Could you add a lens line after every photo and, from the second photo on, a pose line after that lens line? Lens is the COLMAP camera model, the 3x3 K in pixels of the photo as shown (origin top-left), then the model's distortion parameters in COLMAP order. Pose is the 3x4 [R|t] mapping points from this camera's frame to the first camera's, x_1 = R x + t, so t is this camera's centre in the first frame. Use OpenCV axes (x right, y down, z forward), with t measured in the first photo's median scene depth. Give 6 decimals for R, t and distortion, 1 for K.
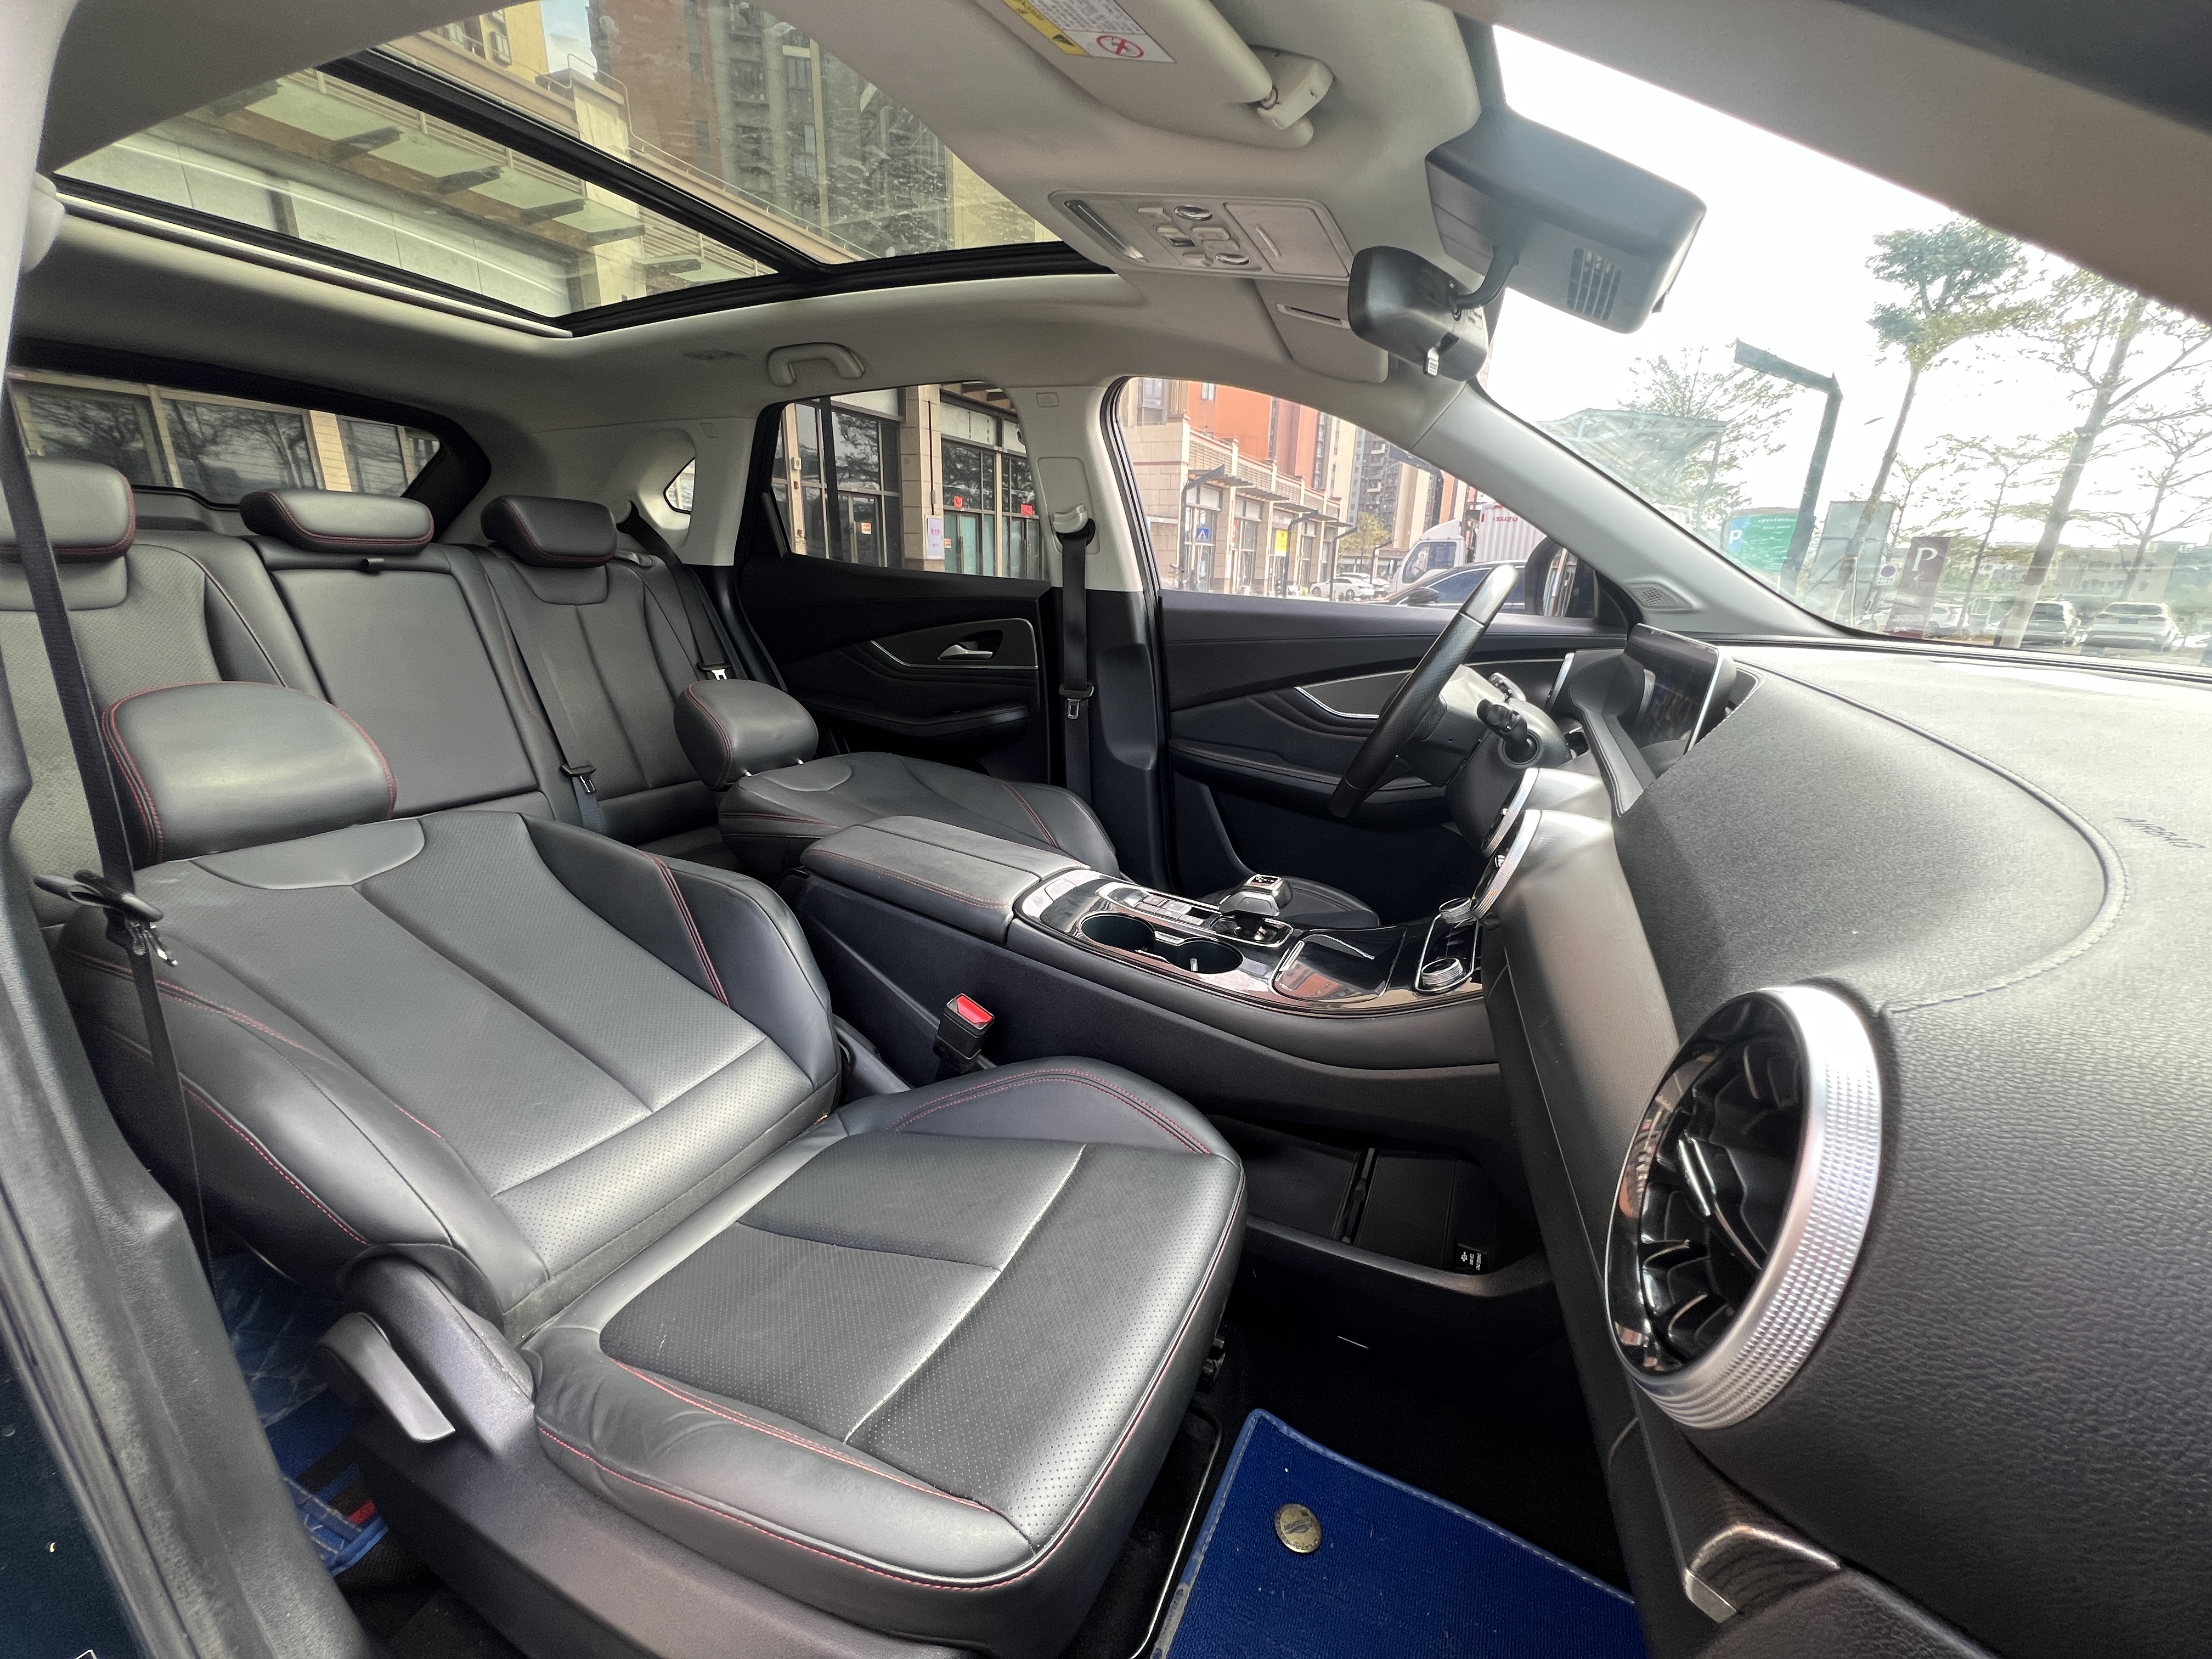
lens RADIAL K [[882.4, 0, 1106.0], [0, 882.4, 829.5], [0, 0, 1]] dist [-0.018539, 0.003501]
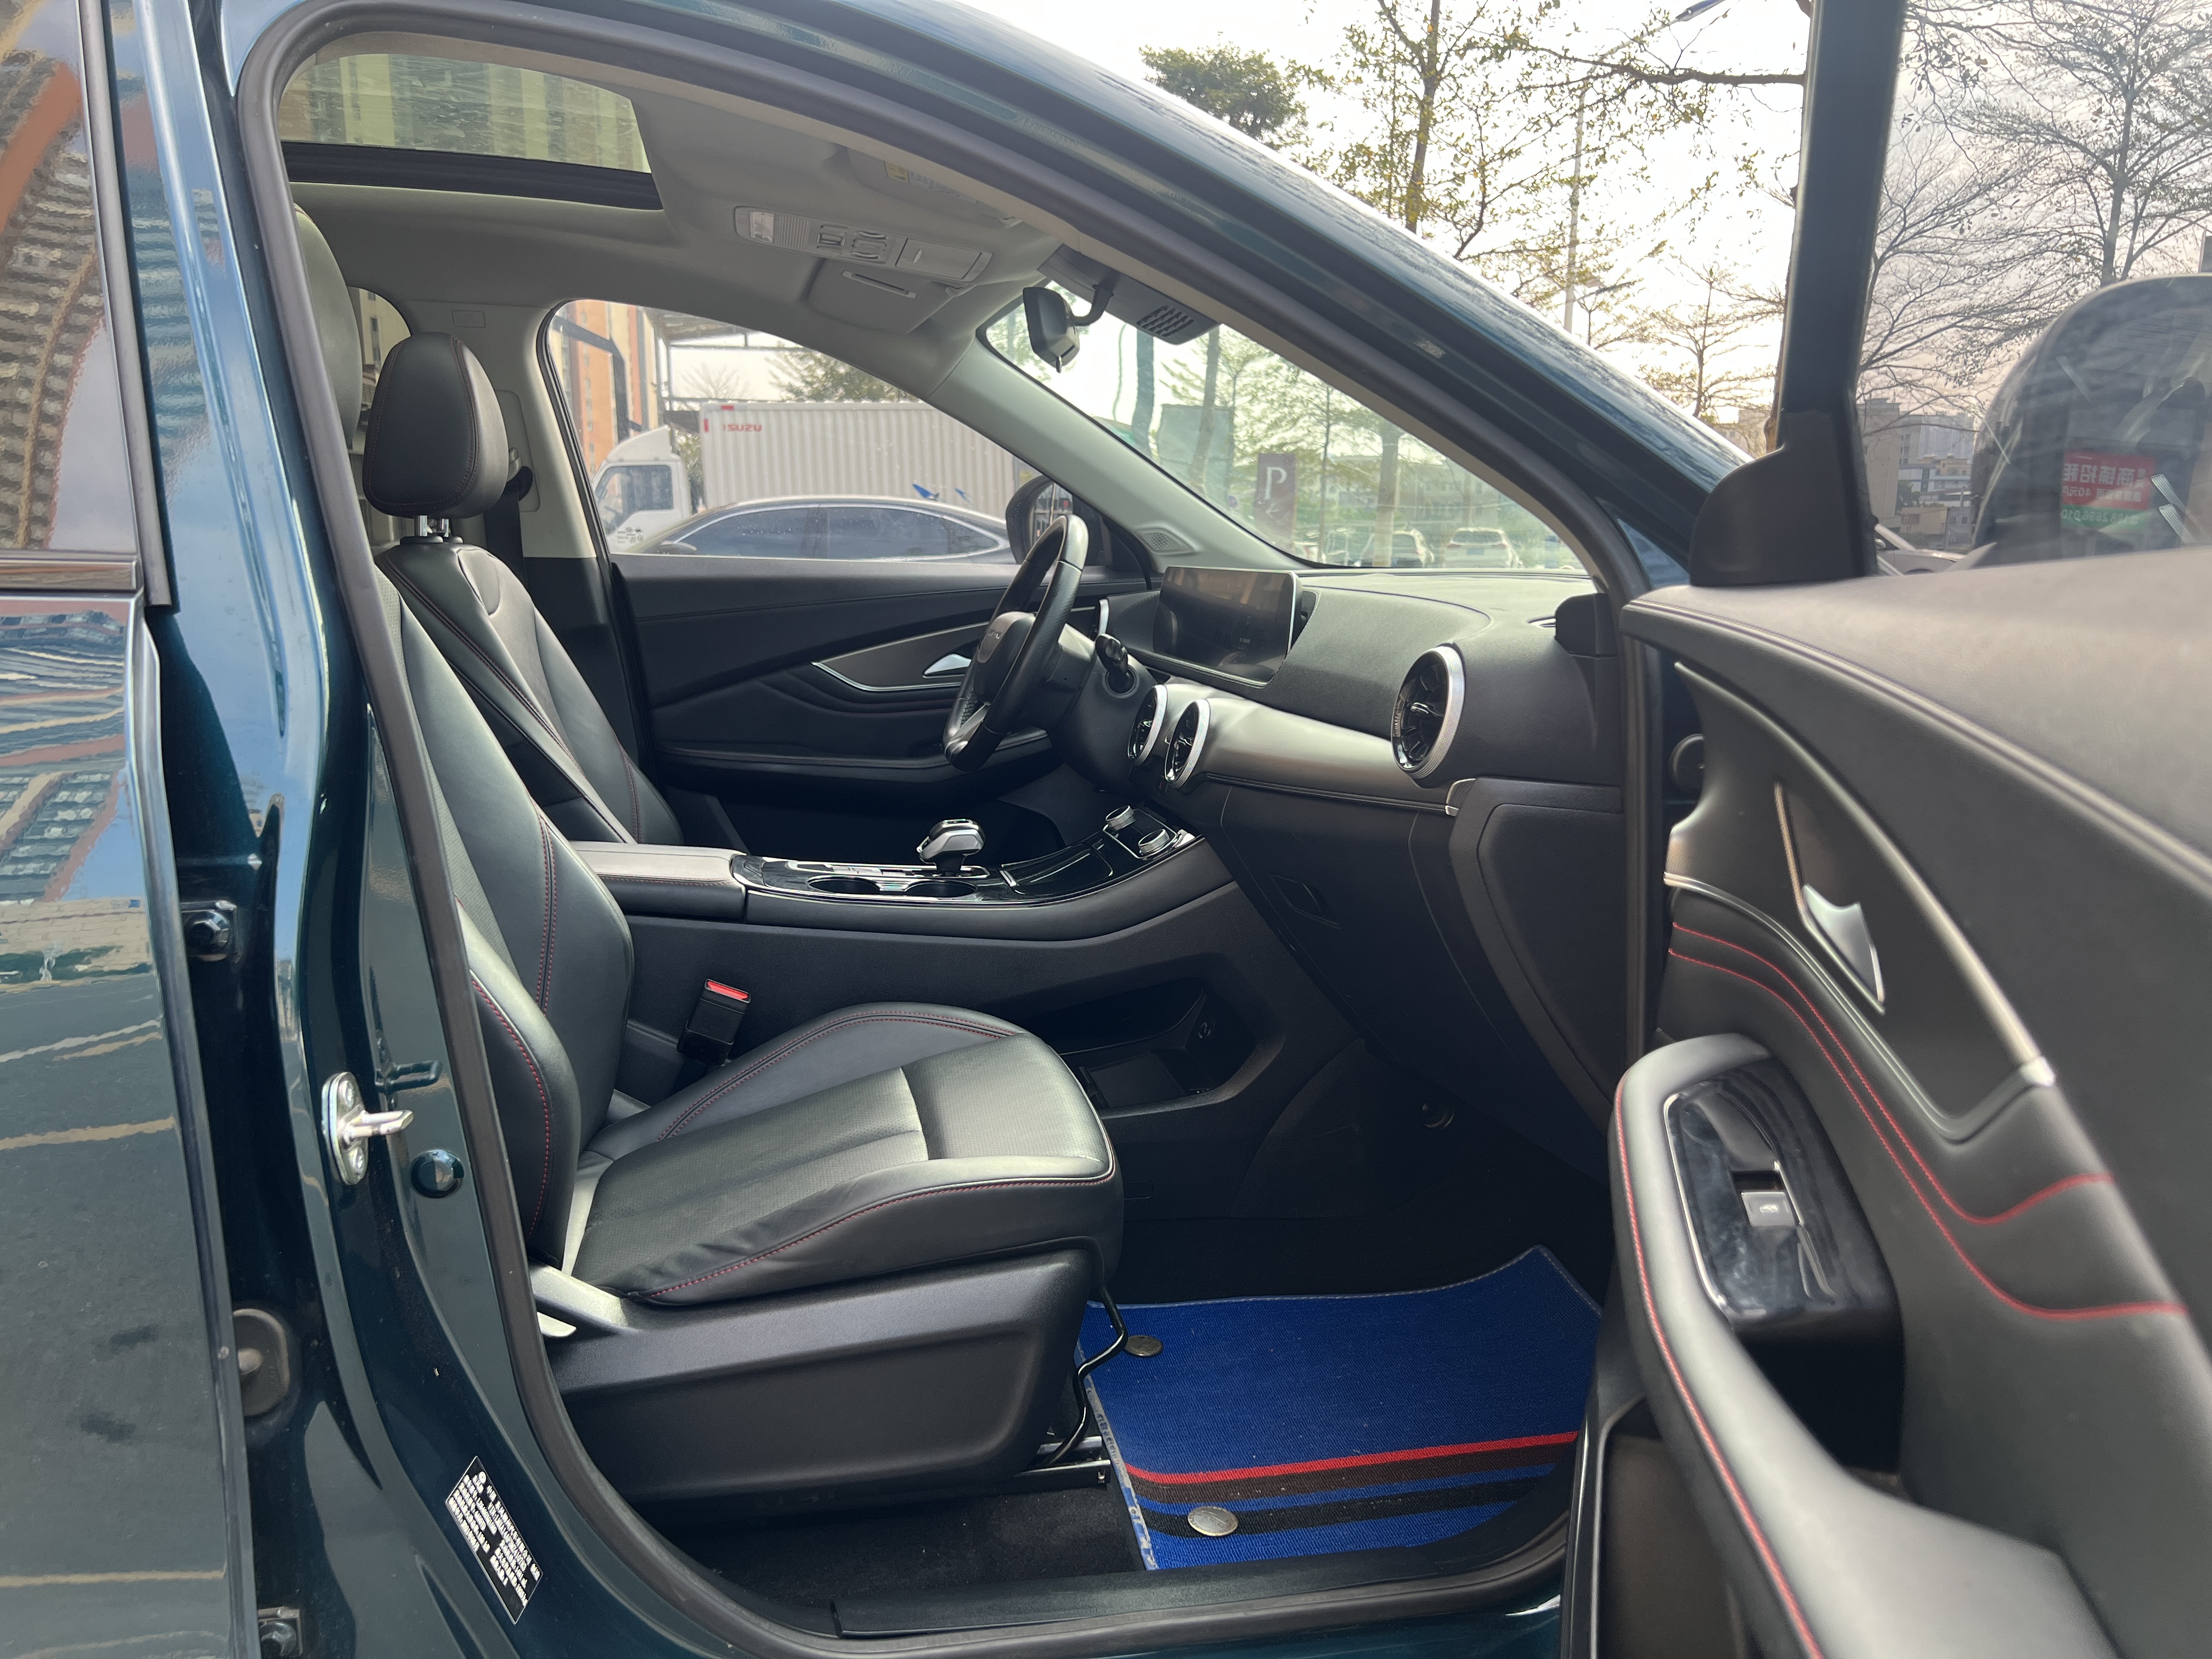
lens RADIAL K [[1709.8, 0, 1106.0], [0, 1709.8, 829.5], [0, 0, 1]] dist [0.116770, -0.218793]
pose [[0.798323, -0.129478, 0.588146, -0.285874], [0.190308, 0.980809, -0.042395, 0.061475], [-0.571369, 0.145774, 0.807643, -0.239511]]
